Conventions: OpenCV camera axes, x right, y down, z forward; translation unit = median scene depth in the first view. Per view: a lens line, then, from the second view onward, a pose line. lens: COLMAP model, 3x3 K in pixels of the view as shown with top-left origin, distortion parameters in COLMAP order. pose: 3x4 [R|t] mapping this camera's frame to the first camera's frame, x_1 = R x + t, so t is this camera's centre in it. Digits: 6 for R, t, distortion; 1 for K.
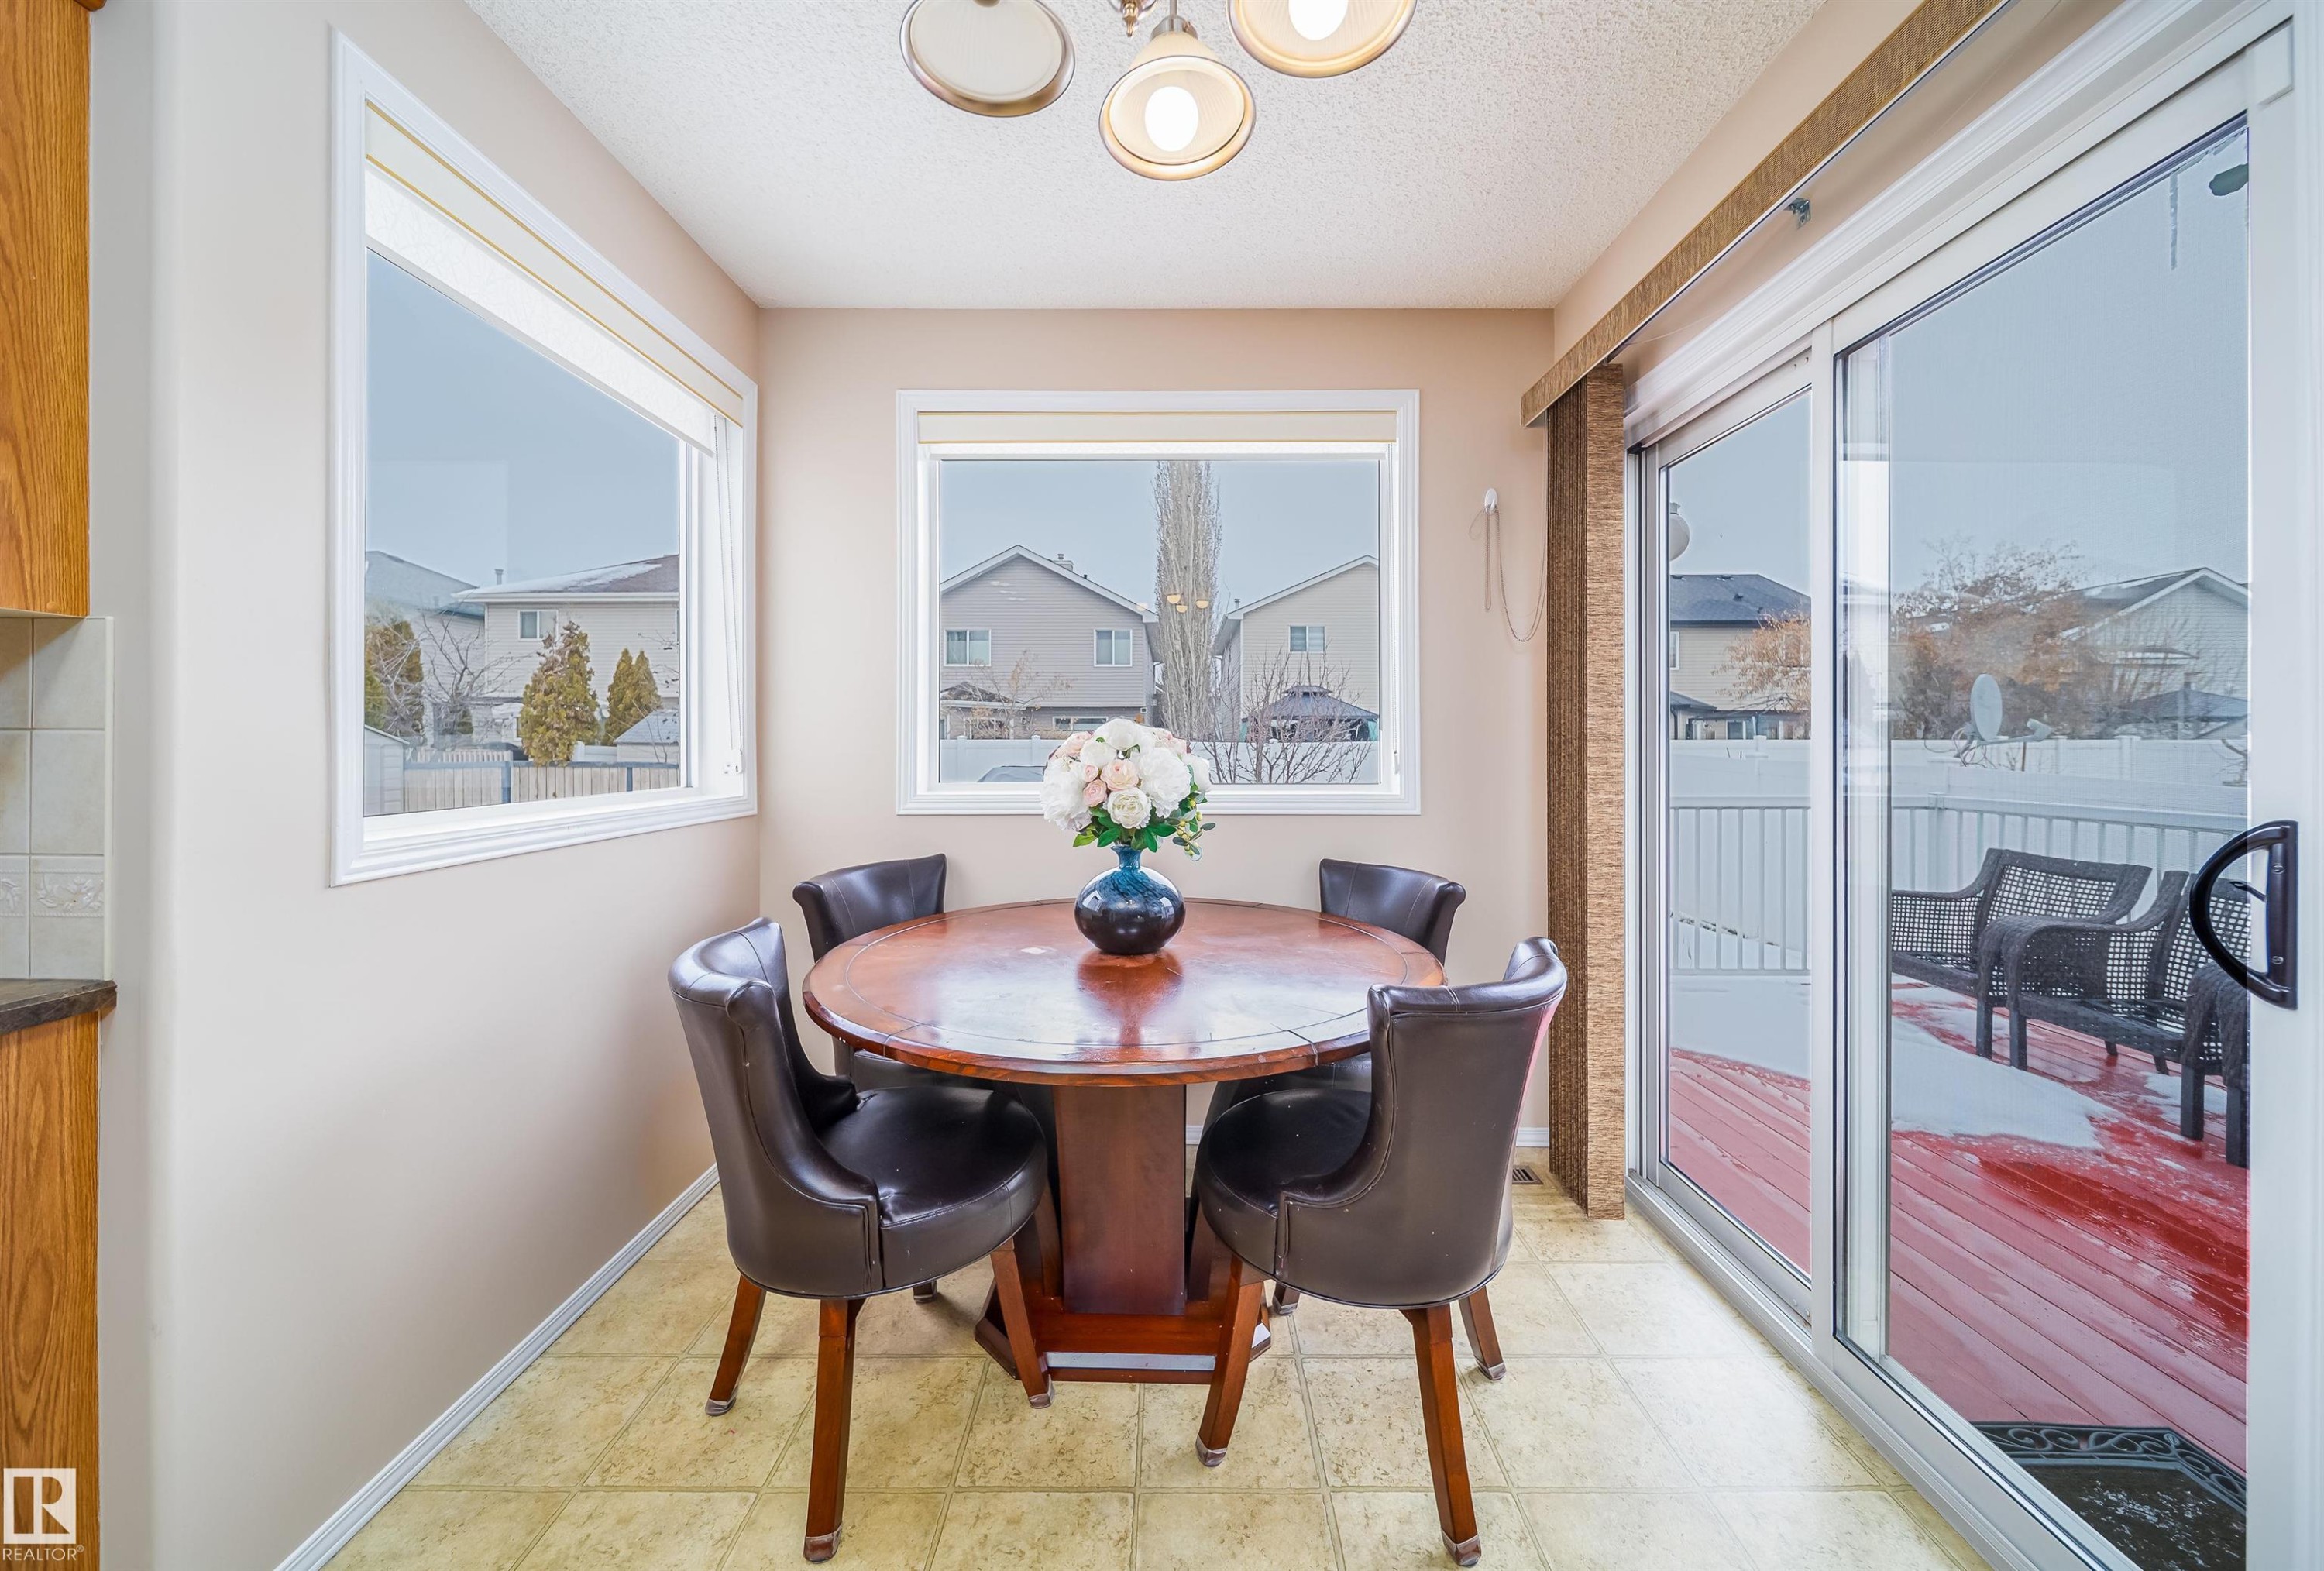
lens RADIAL K [[864.2, 0, 1164.0], [0, 864.2, 740.6], [0, 0, 1]] dist [-0.001308, 0.000122]
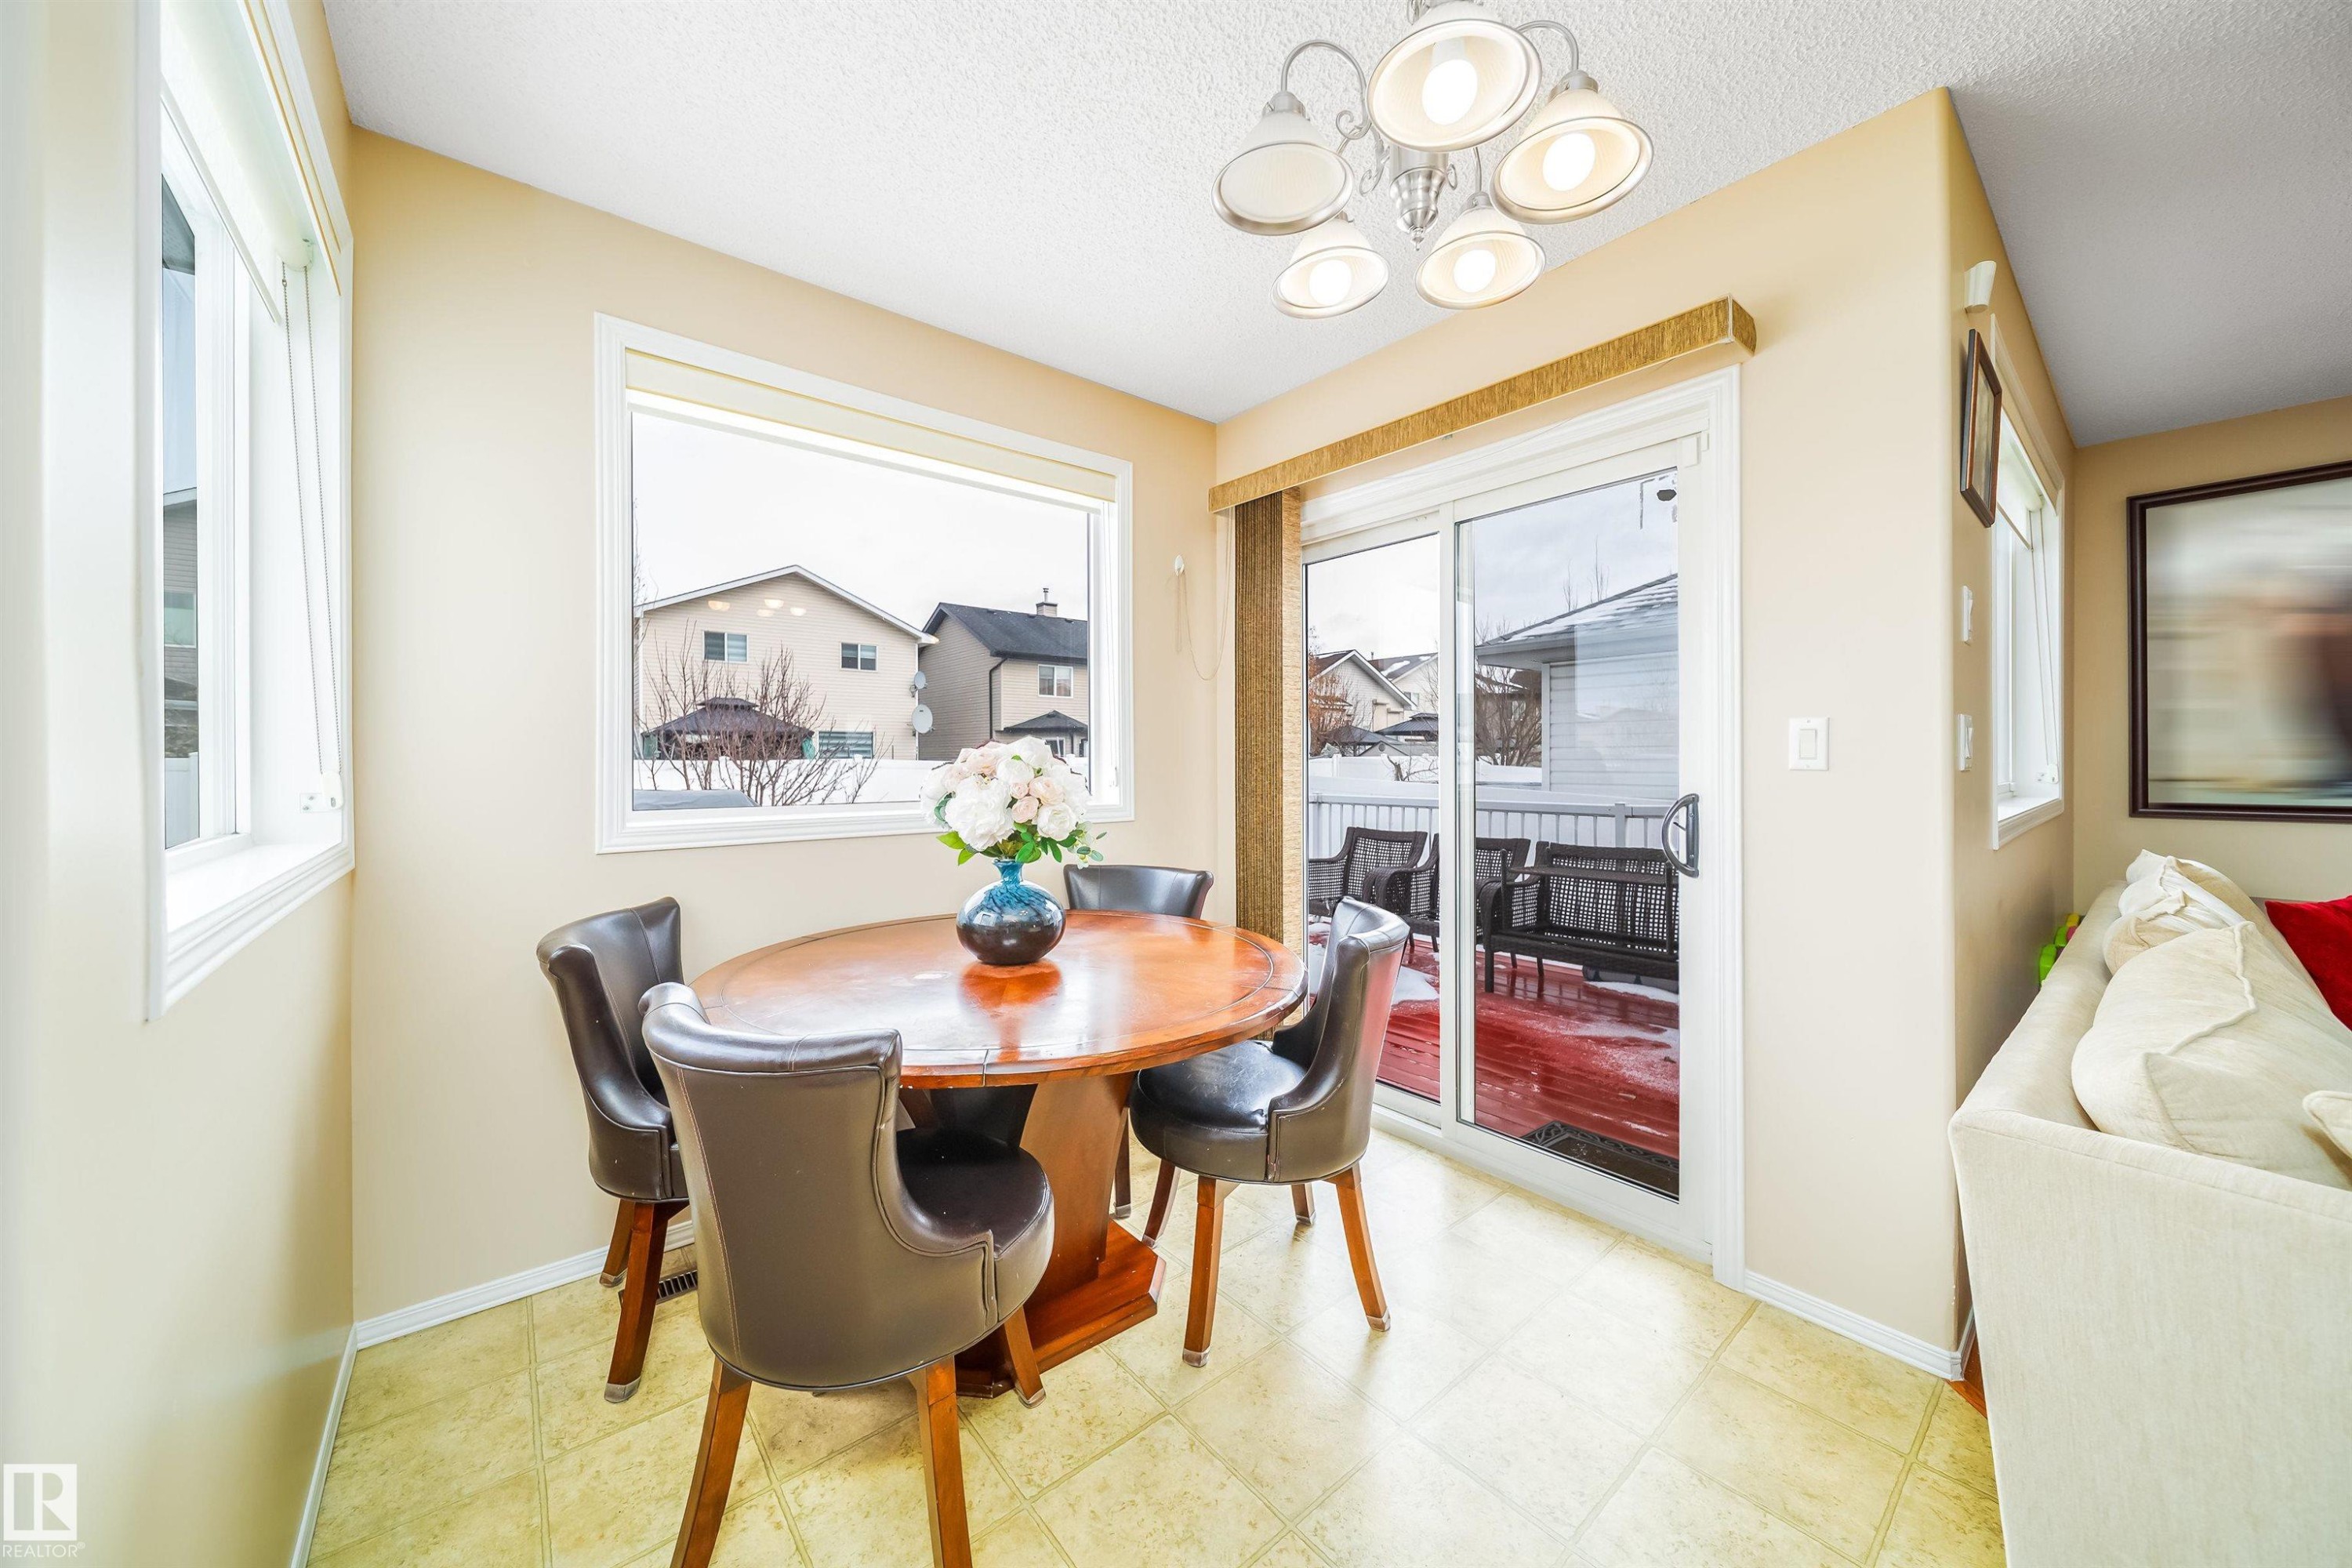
lens RADIAL K [[841.0, 0, 1187.3], [0, 841.0, 757.3], [0, 0, 1]] dist [0.001957, 0.000065]
pose [[0.761135, -0.000991, 0.648593, -0.533986], [0.001425, 0.999999, -0.000144, -0.001273], [-0.648592, 0.001034, 0.761136, 0.094275]]
